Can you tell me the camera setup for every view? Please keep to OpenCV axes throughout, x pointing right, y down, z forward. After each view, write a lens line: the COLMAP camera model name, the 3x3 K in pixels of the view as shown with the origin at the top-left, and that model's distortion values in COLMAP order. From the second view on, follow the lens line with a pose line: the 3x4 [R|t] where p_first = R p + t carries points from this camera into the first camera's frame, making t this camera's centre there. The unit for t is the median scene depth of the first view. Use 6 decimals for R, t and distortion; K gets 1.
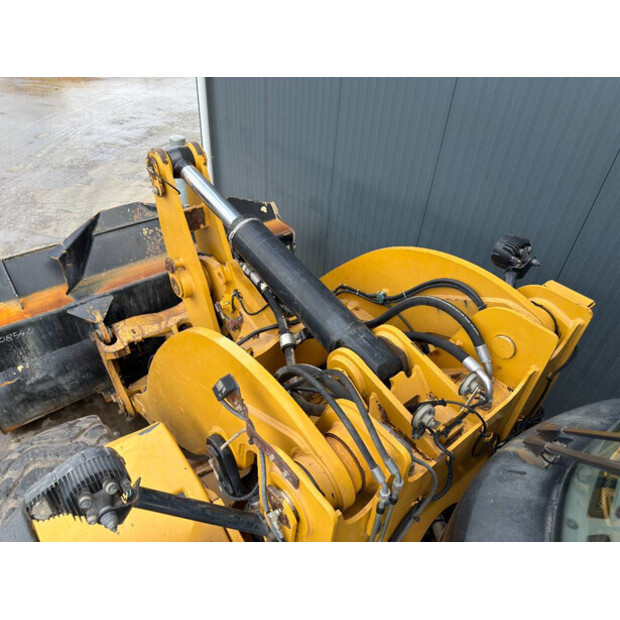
lens RADIAL K [[437.2, 0, 310.0], [0, 437.2, 310.0], [0, 0, 1]] dist [0.048371, -0.052391]
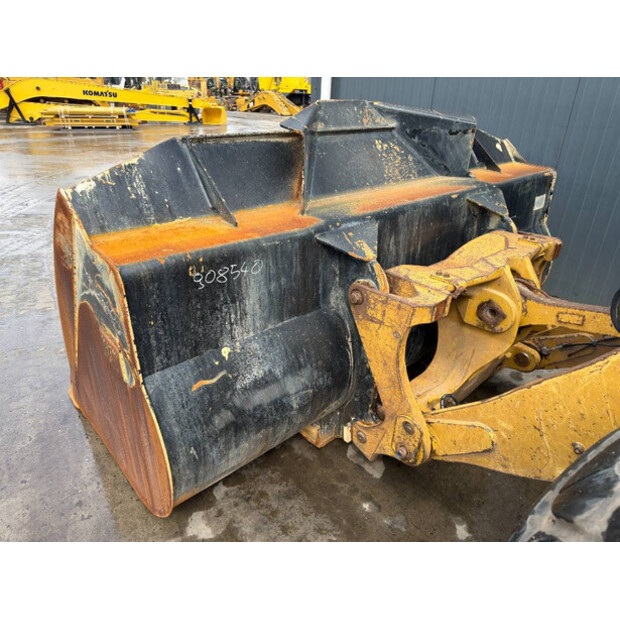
lens RADIAL K [[437.2, 0, 310.0], [0, 437.2, 310.0], [0, 0, 1]] dist [0.048371, -0.052391]
pose [[0.996655, -0.036017, 0.073363, -0.587807], [0.050727, 0.976434, -0.209771, 0.185058], [-0.064079, 0.212790, 0.974994, 0.529396]]
